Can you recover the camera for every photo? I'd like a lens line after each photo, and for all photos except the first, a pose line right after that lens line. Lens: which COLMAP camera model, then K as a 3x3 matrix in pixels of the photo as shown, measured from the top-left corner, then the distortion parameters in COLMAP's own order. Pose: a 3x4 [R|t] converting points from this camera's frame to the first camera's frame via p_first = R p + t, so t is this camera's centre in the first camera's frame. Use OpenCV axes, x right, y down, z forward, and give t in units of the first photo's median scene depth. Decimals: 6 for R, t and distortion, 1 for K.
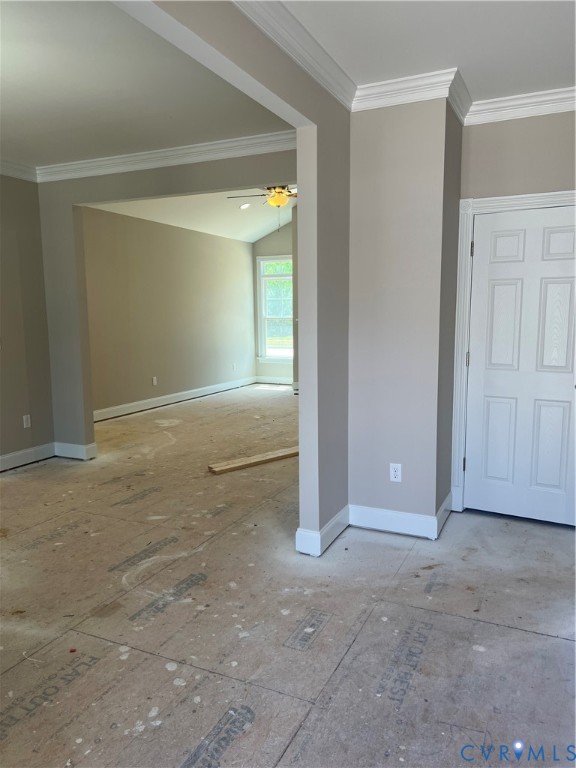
lens RADIAL K [[575.5, 0, 288.4], [0, 575.5, 390.3], [0, 0, 1]] dist [0.050417, -0.058162]
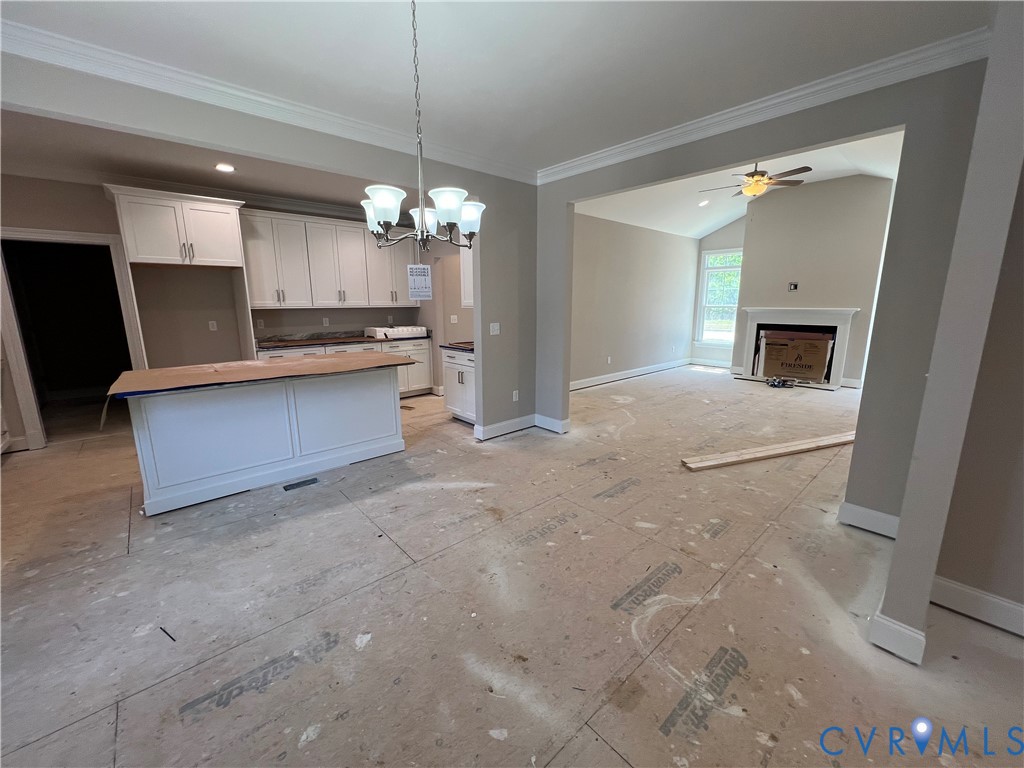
lens RADIAL K [[409.2, 0, 511.3], [0, 409.2, 381.9], [0, 0, 1]] dist [-0.001868, -0.000096]
pose [[0.919754, 0.080967, -0.384052, -0.218503], [-0.056873, 0.995657, 0.073703, -0.053730], [0.388352, -0.045947, 0.920365, 0.359516]]
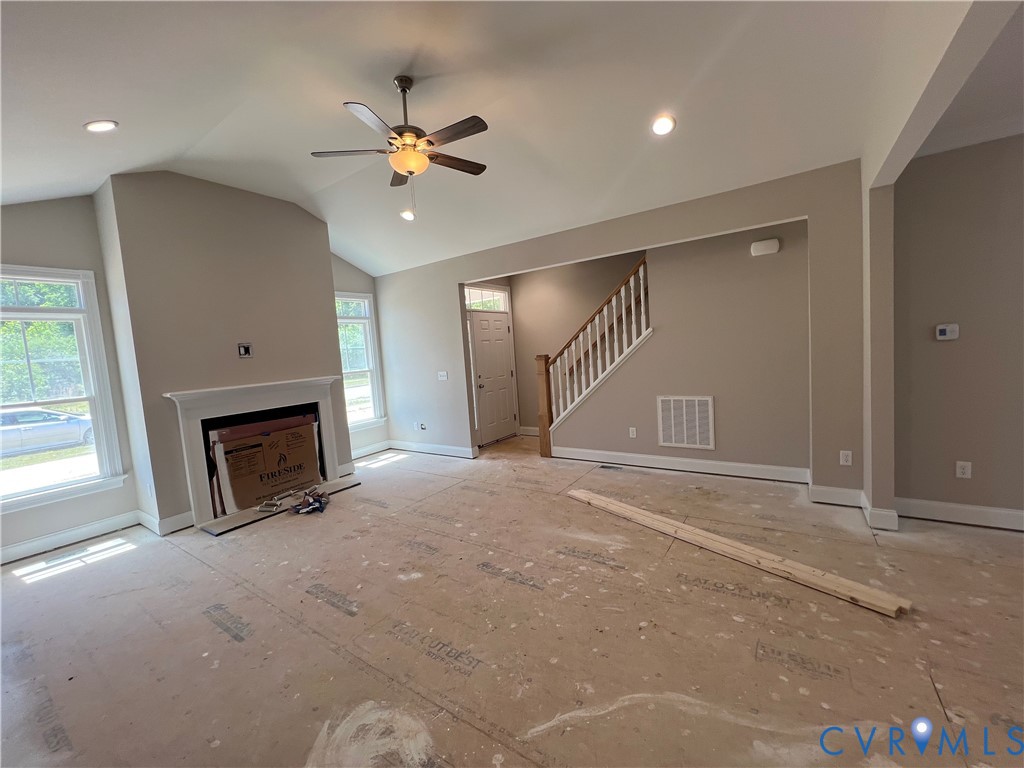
lens RADIAL K [[409.2, 0, 511.3], [0, 409.2, 381.9], [0, 0, 1]] dist [-0.001868, -0.000096]
pose [[0.161773, -0.082842, 0.983345, -0.824488], [0.203109, 0.977931, 0.048972, -0.258022], [-0.965700, 0.191804, 0.175029, 1.816844]]
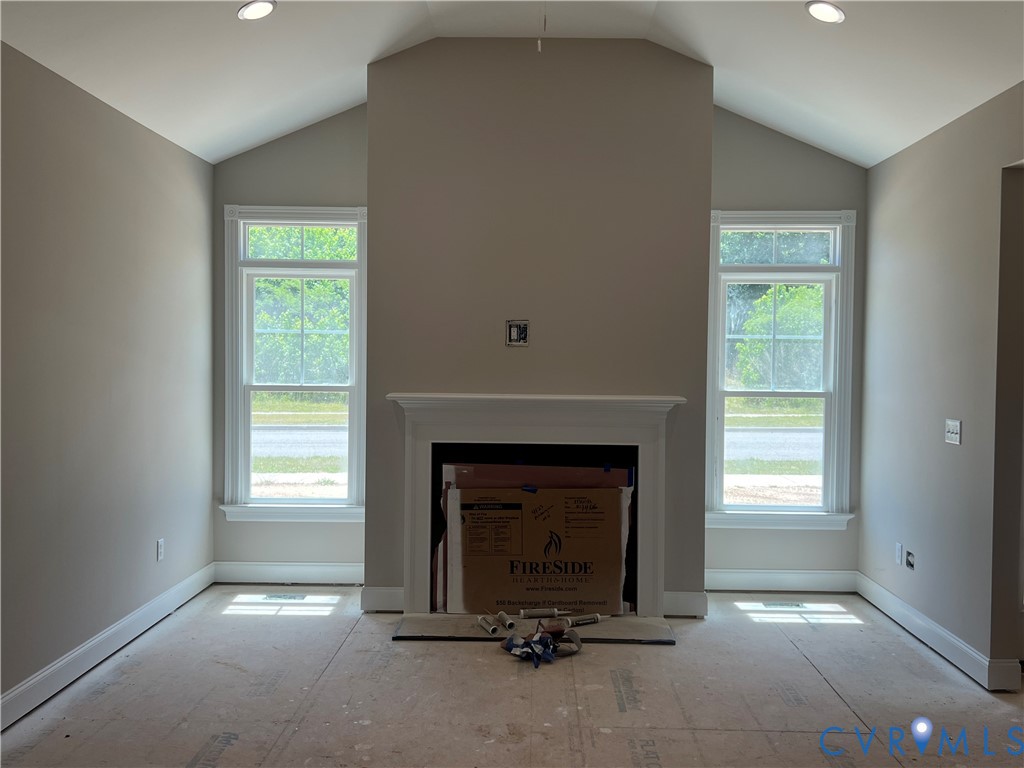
lens RADIAL K [[915.8, 0, 517.6], [0, 915.8, 381.8], [0, 0, 1]] dist [0.104687, -0.181940]
pose [[0.913425, 0.007627, 0.406936, -0.365678], [0.036032, 0.994383, -0.099517, -0.219361], [-0.405410, 0.105564, 0.908019, 1.410793]]
